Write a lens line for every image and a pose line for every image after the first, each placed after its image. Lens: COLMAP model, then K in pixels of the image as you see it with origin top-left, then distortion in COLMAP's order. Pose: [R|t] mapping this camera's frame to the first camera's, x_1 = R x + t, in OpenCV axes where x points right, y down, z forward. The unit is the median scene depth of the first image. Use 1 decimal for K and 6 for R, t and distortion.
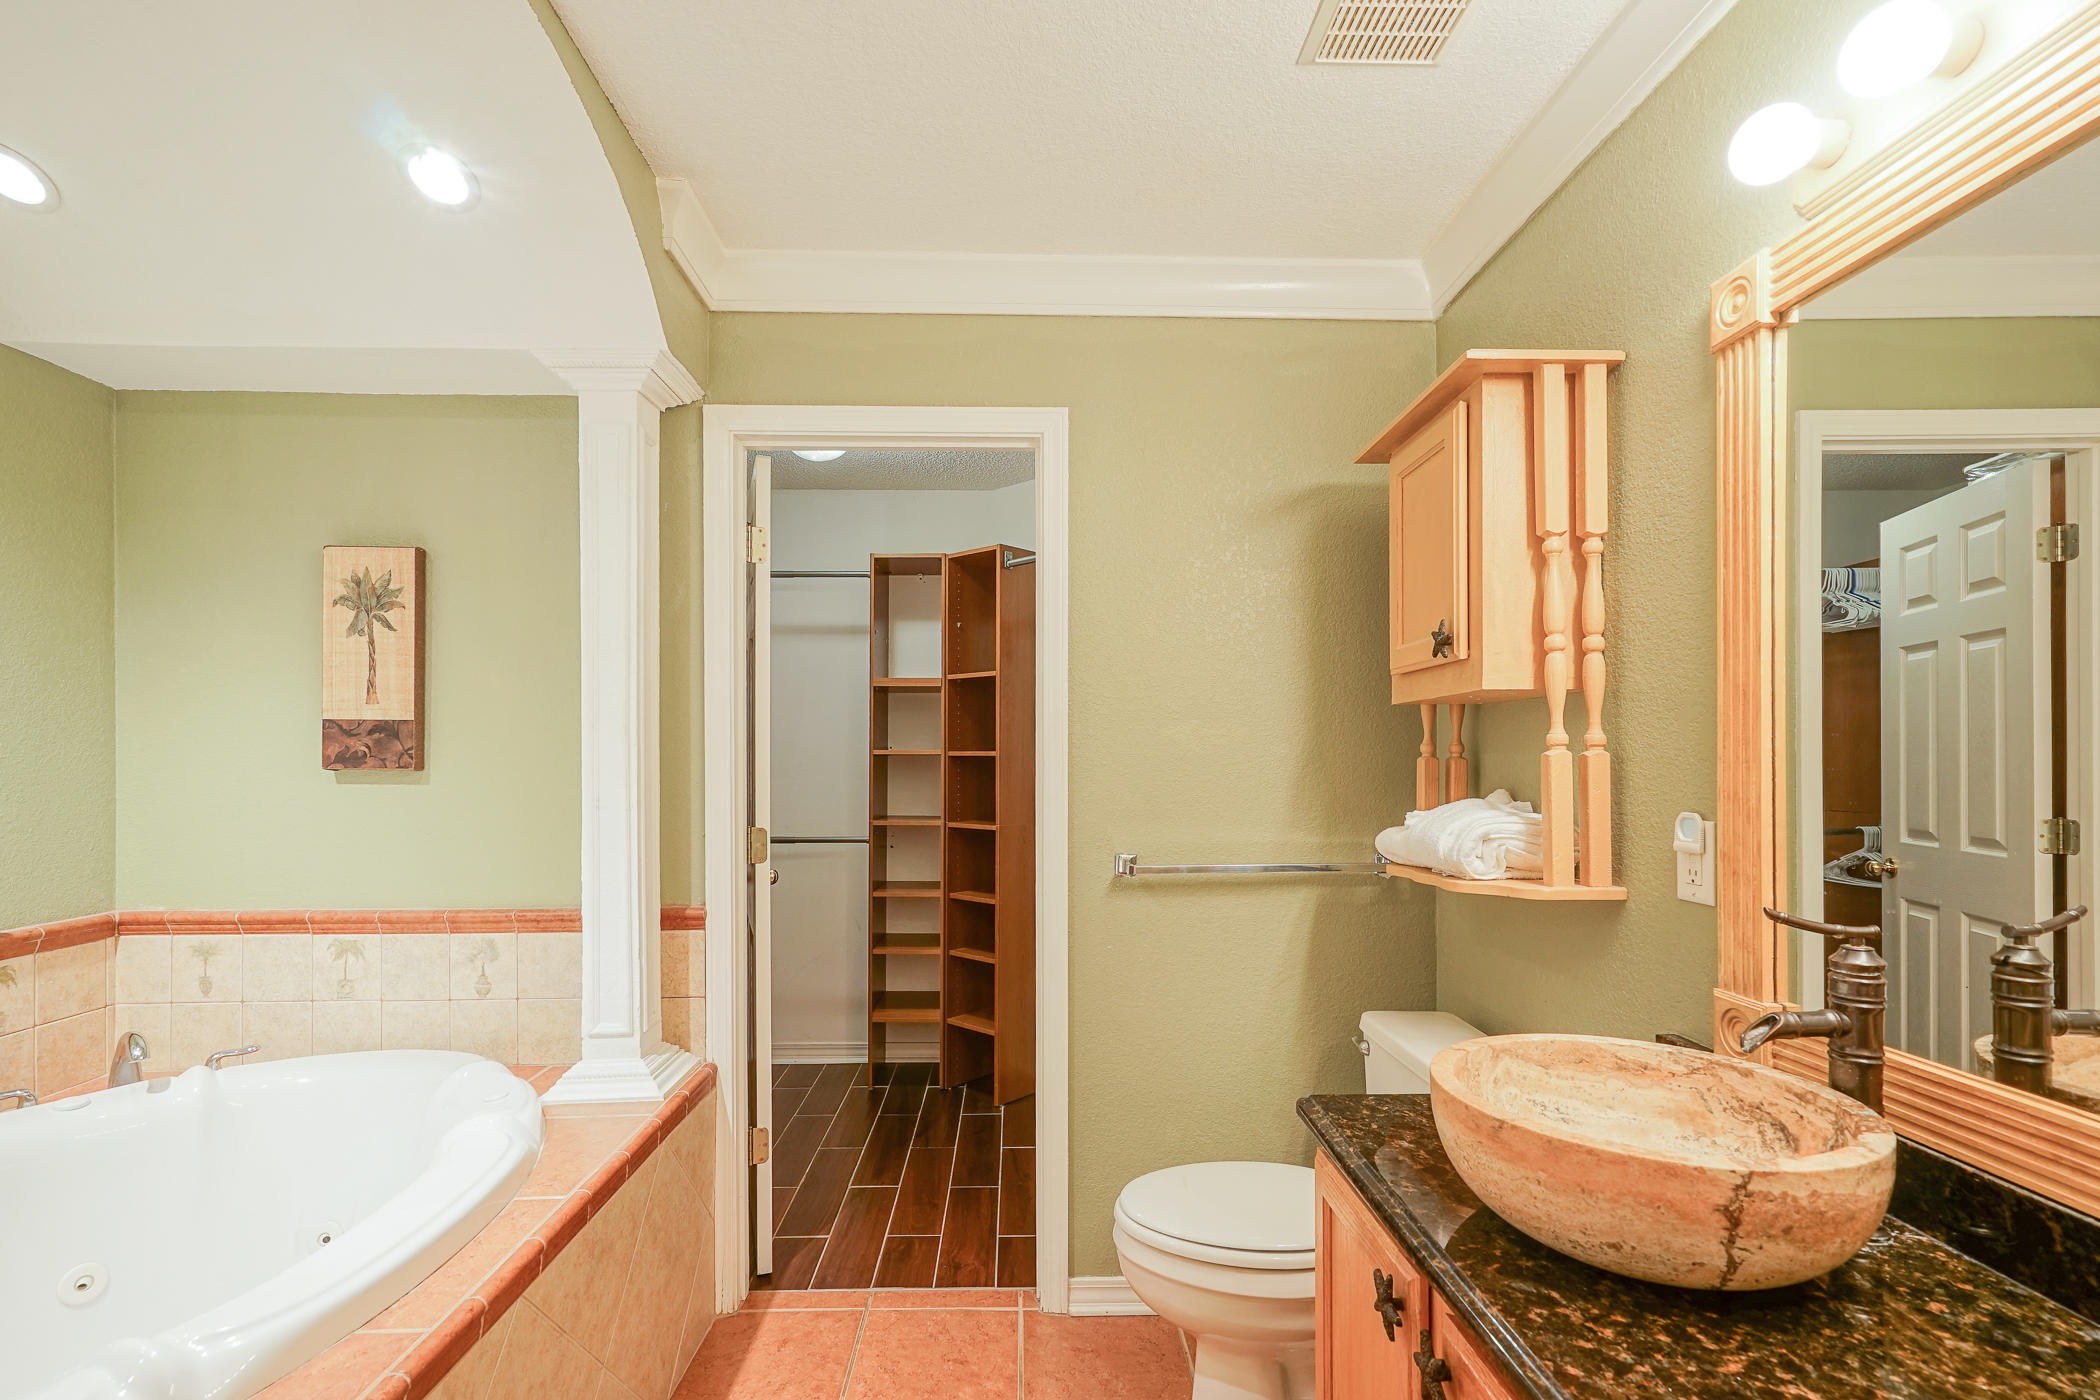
lens RADIAL K [[975.2, 0, 1043.4], [0, 975.2, 753.3], [0, 0, 1]] dist [-0.001198, 0.009240]
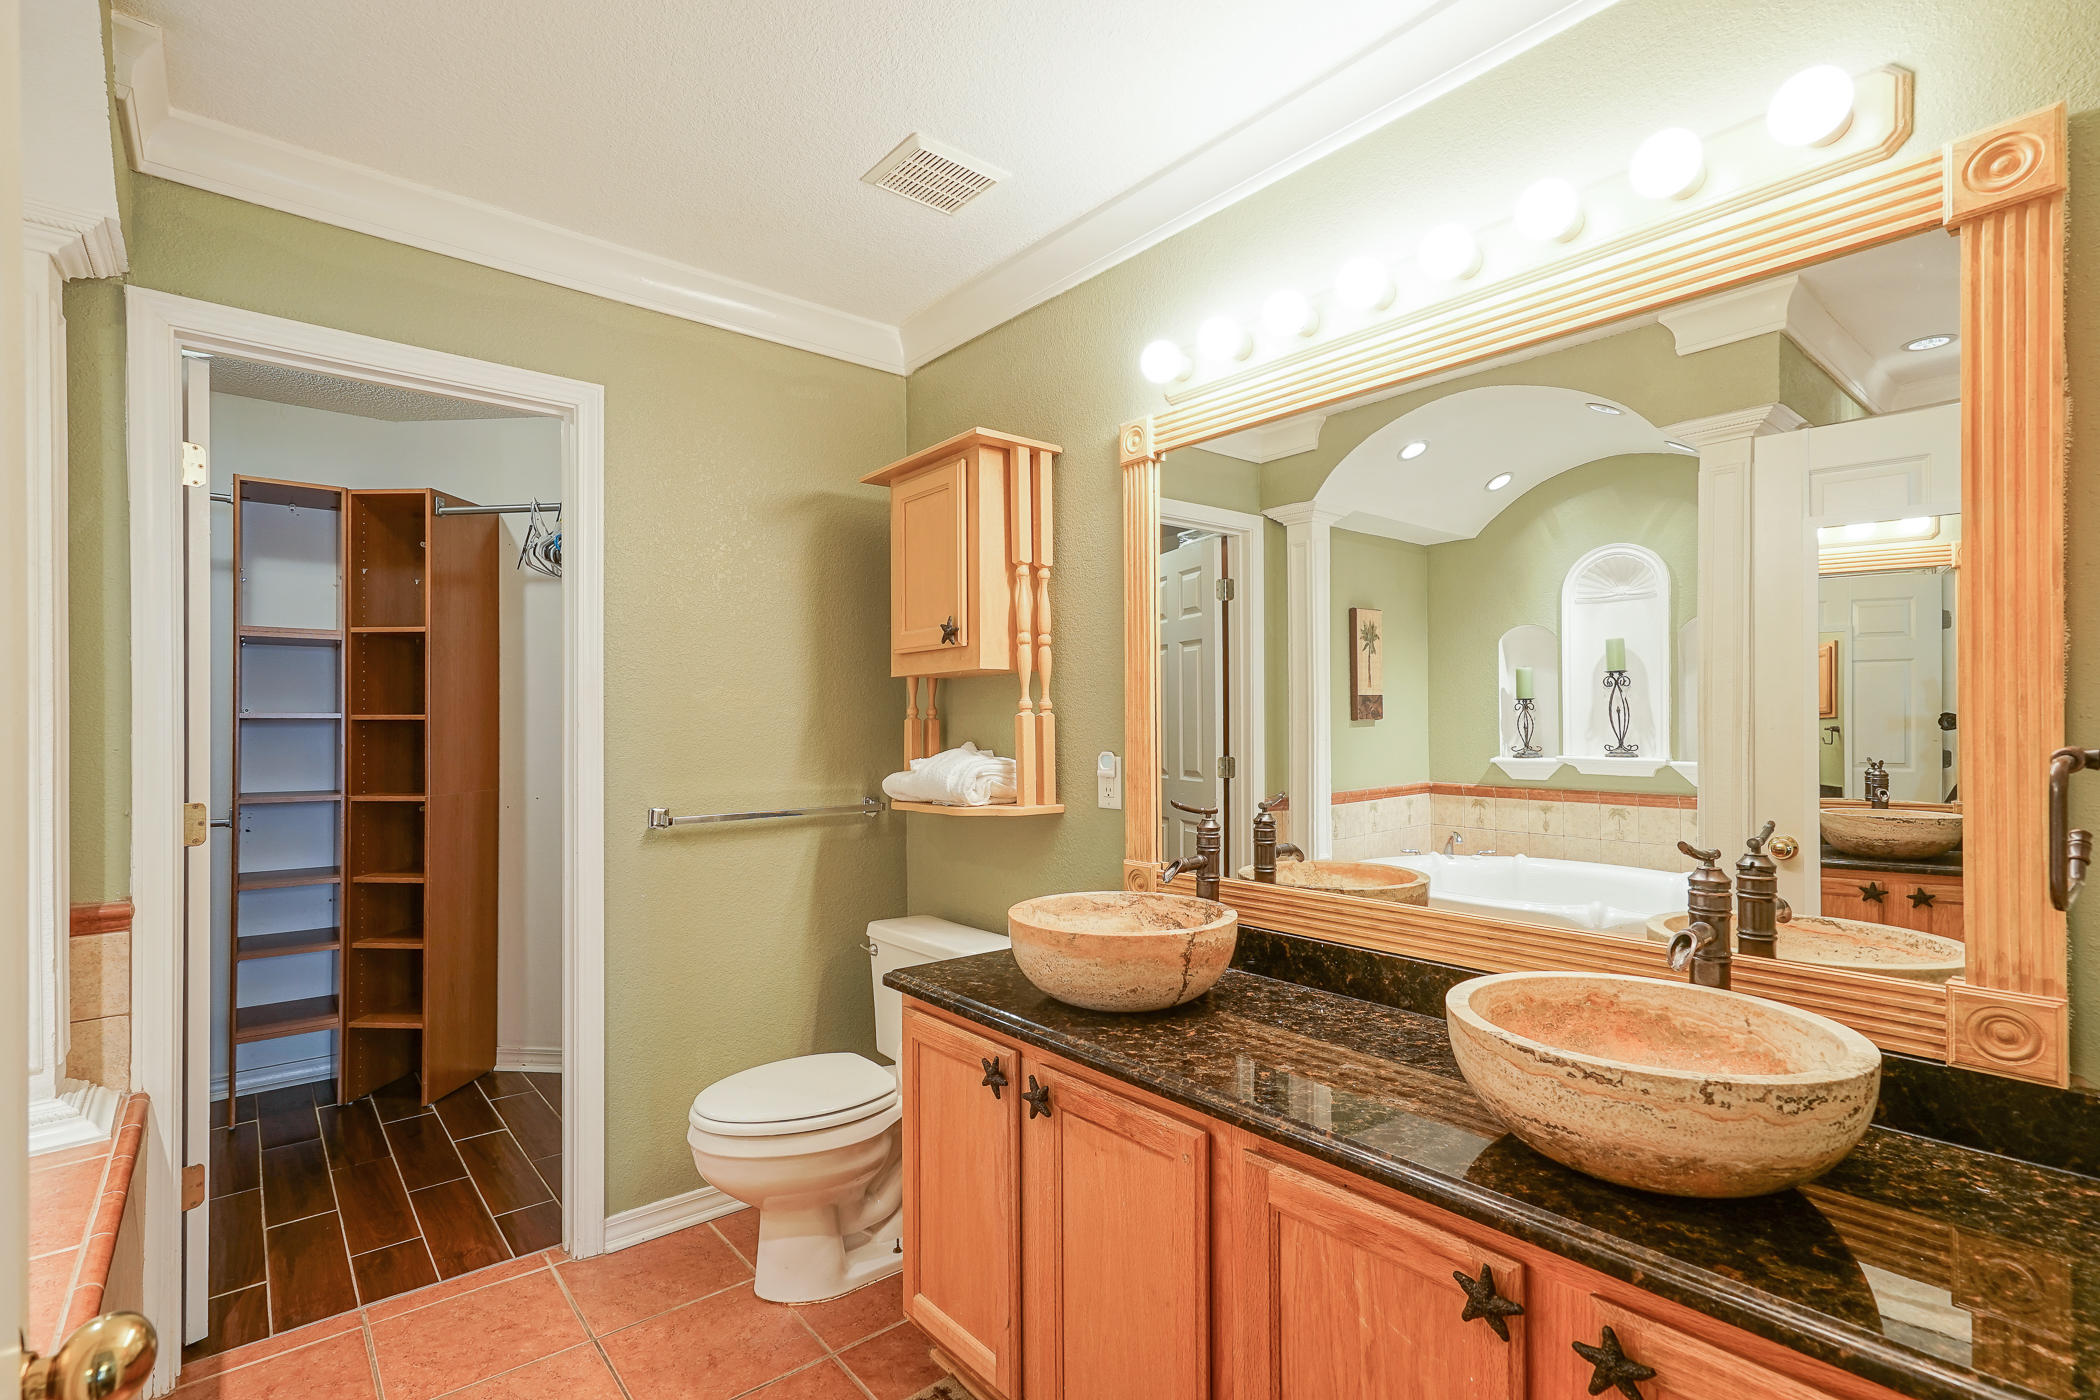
lens RADIAL K [[957.8, 0, 1049.5], [0, 957.8, 705.7], [0, 0, 1]] dist [-0.001499, 0.008917]
pose [[0.790598, 0.008683, 0.612274, -0.254973], [0.000998, 0.999880, -0.015468, 0.007363], [-0.612335, 0.012840, 0.790494, -0.118808]]
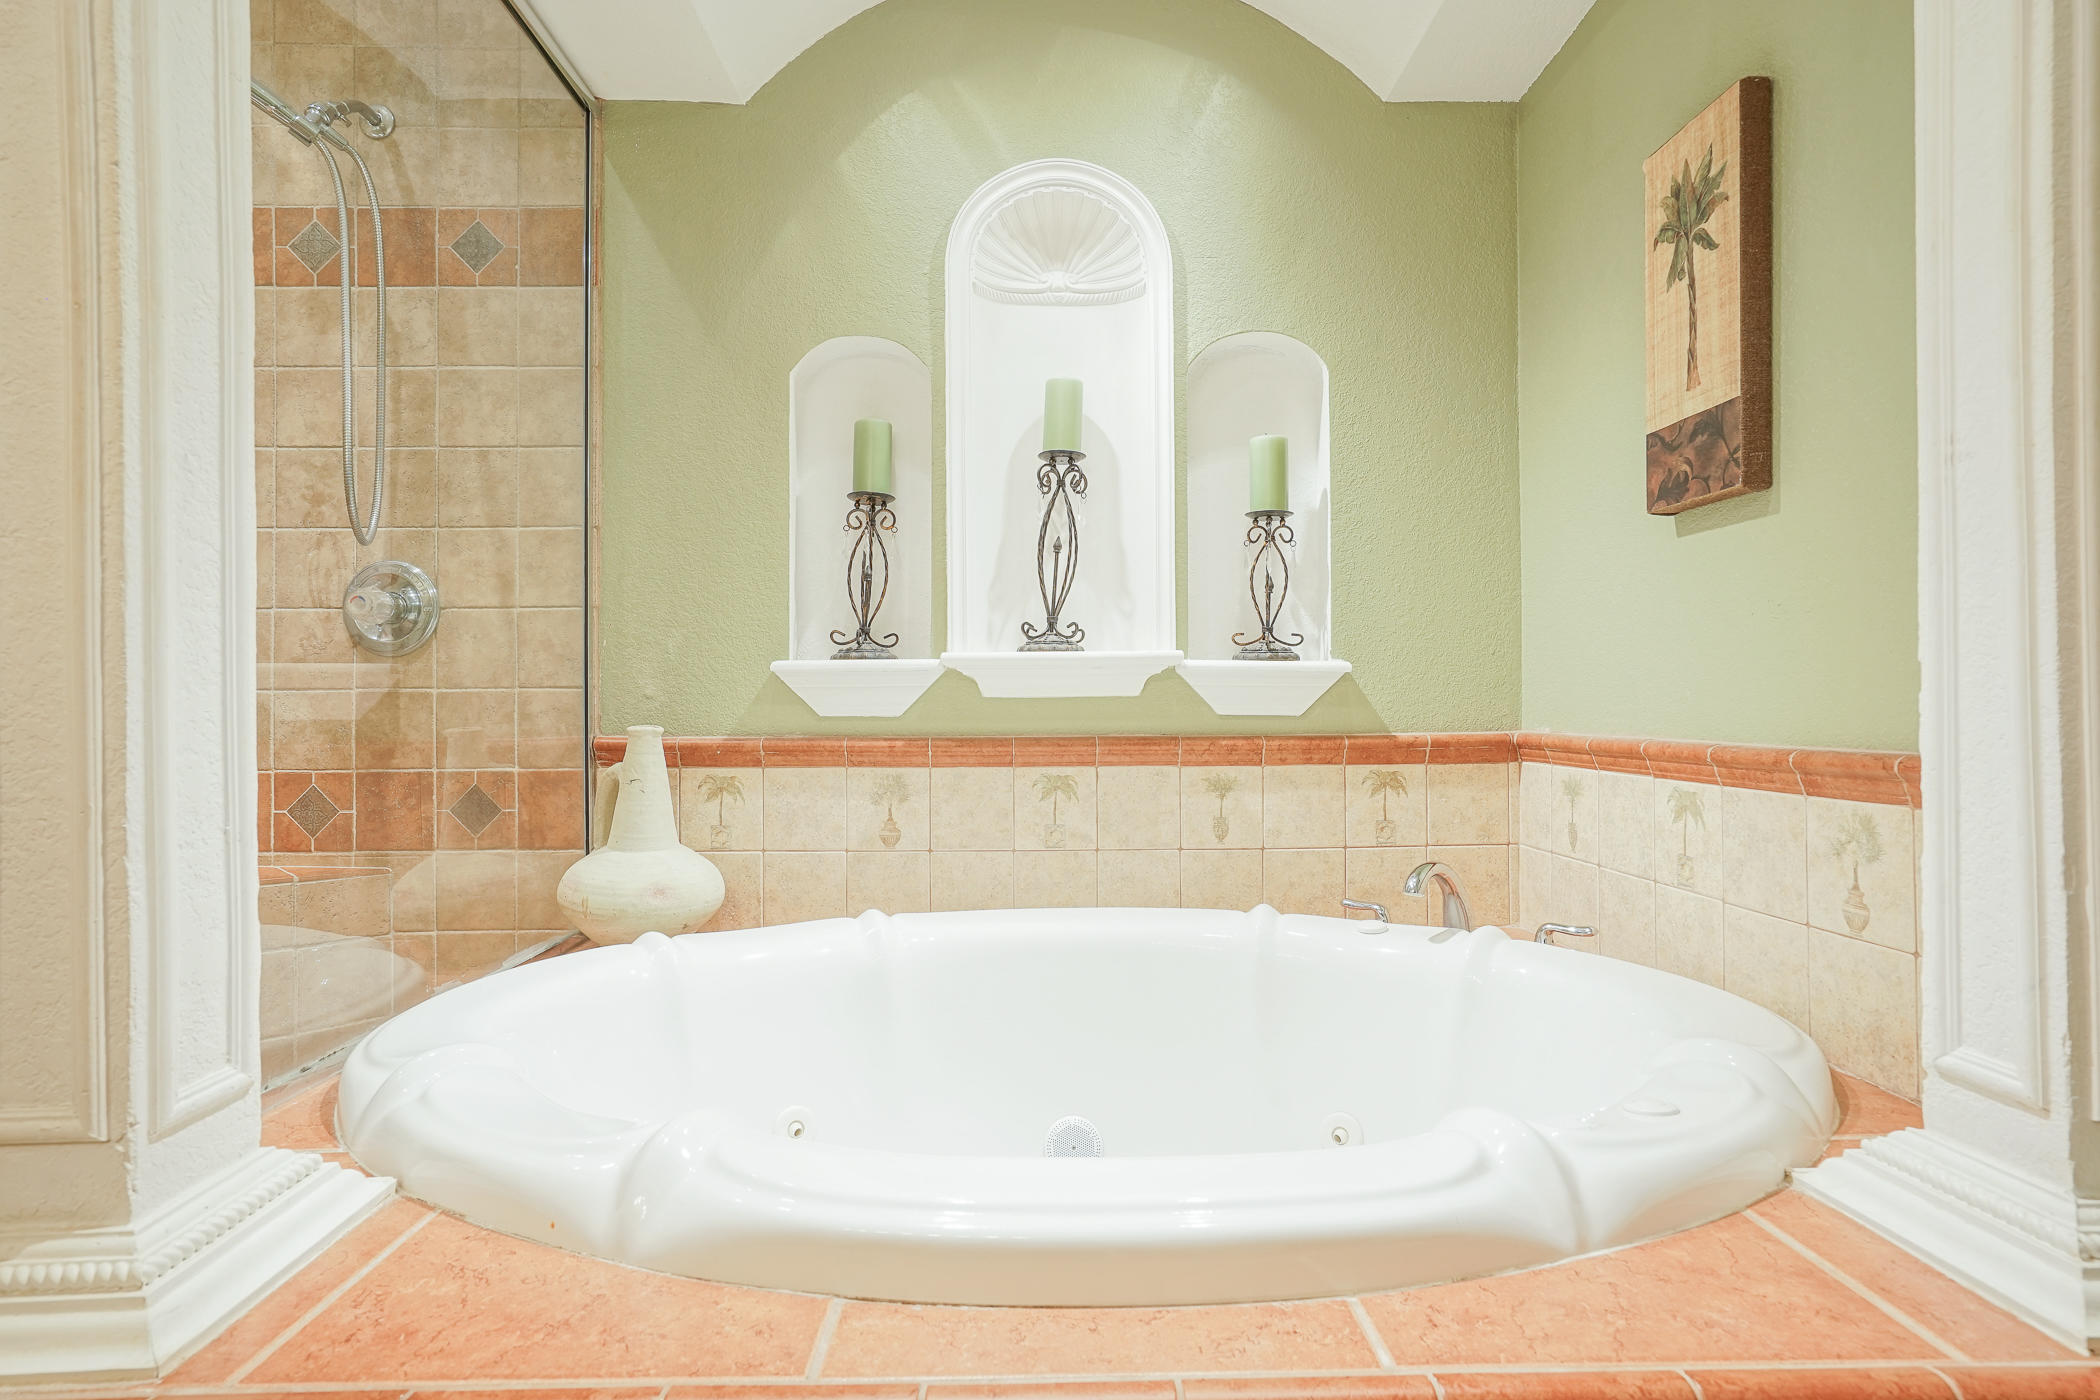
lens RADIAL K [[1068.1, 0, 1071.2], [0, 1068.1, 704.4], [0, 0, 1]] dist [-0.017230, 0.017993]
pose [[-0.006490, -0.004141, -0.999970, -0.048096], [0.008600, 0.999954, -0.004197, 0.138589], [0.999942, -0.008627, -0.006454, 0.629973]]
